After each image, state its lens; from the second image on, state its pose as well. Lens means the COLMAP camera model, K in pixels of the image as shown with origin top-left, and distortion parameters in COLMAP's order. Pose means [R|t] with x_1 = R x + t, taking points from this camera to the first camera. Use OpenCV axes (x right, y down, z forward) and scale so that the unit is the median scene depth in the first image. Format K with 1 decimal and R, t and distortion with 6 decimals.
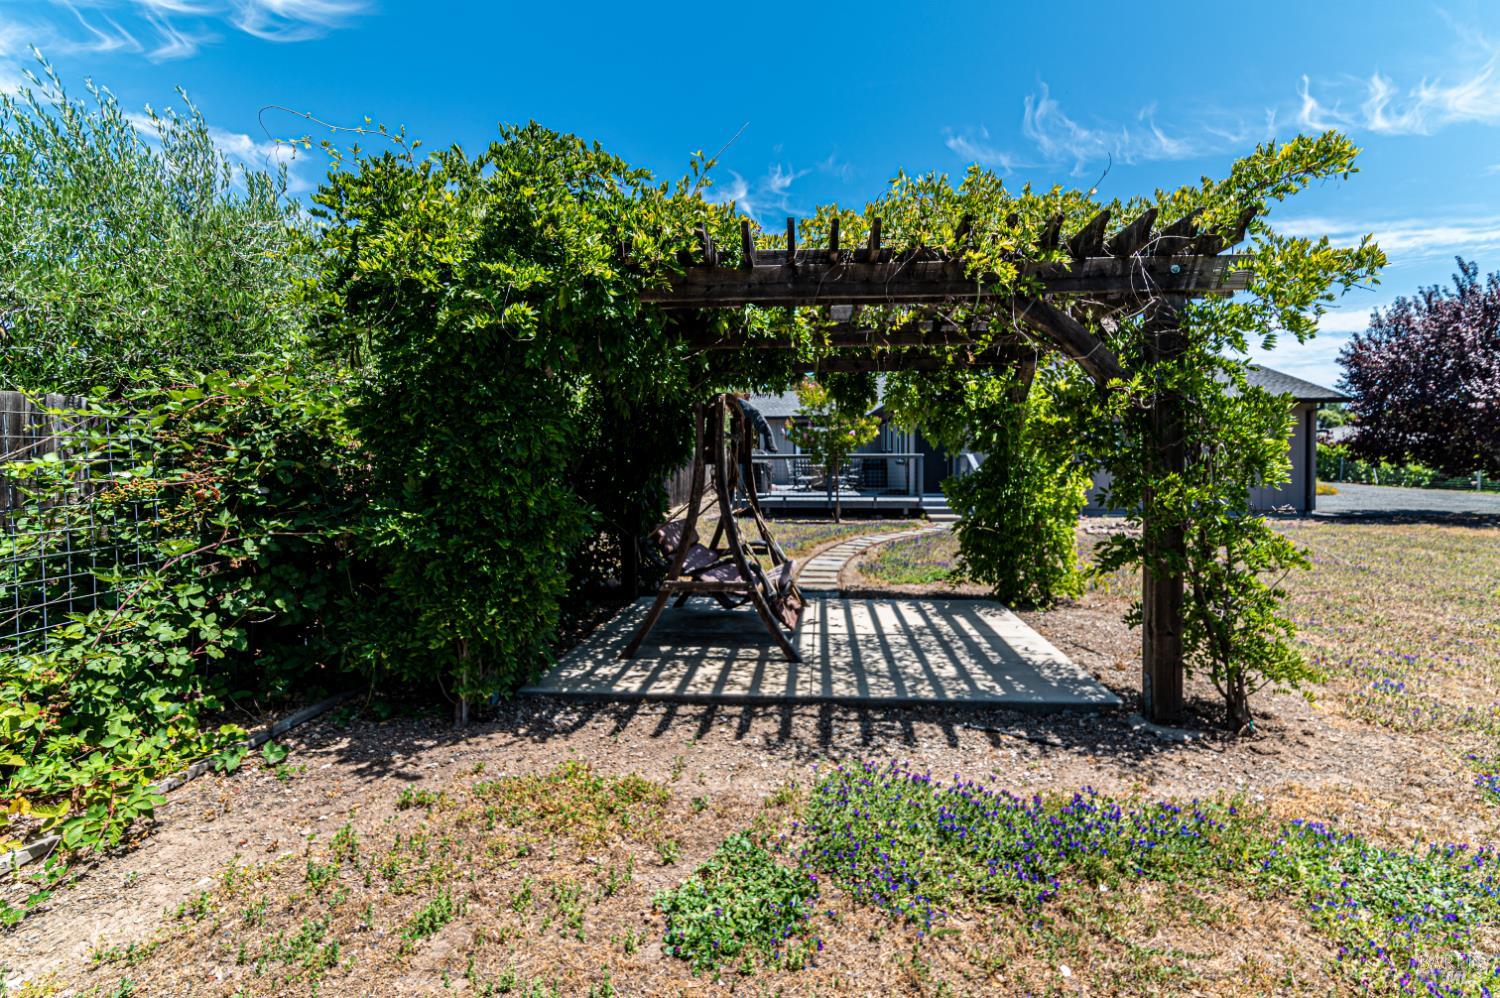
lens RADIAL K [[689.5, 0, 750.7], [0, 689.5, 460.3], [0, 0, 1]] dist [-0.009387, 0.000079]
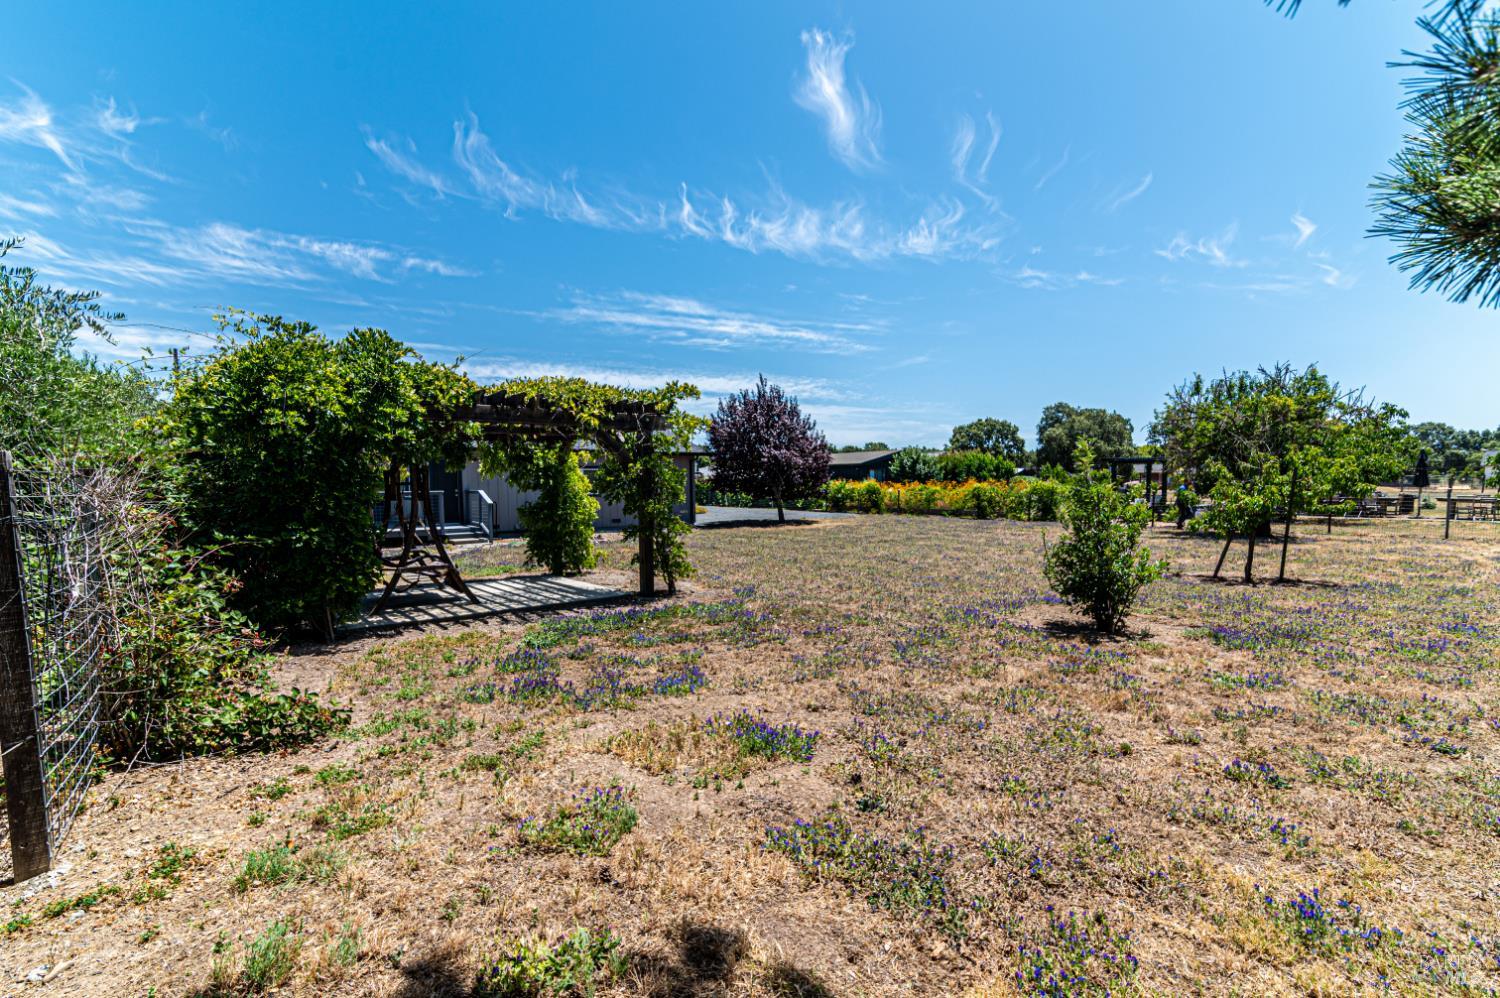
lens RADIAL K [[700.5, 0, 750.0], [0, 700.5, 499.0], [0, 0, 1]] dist [-0.000165, 0.000027]
pose [[0.721342, -0.026966, 0.692054, -0.226995], [0.023974, 0.999615, 0.013961, -0.002957], [-0.692164, 0.006520, 0.721711, -0.282409]]
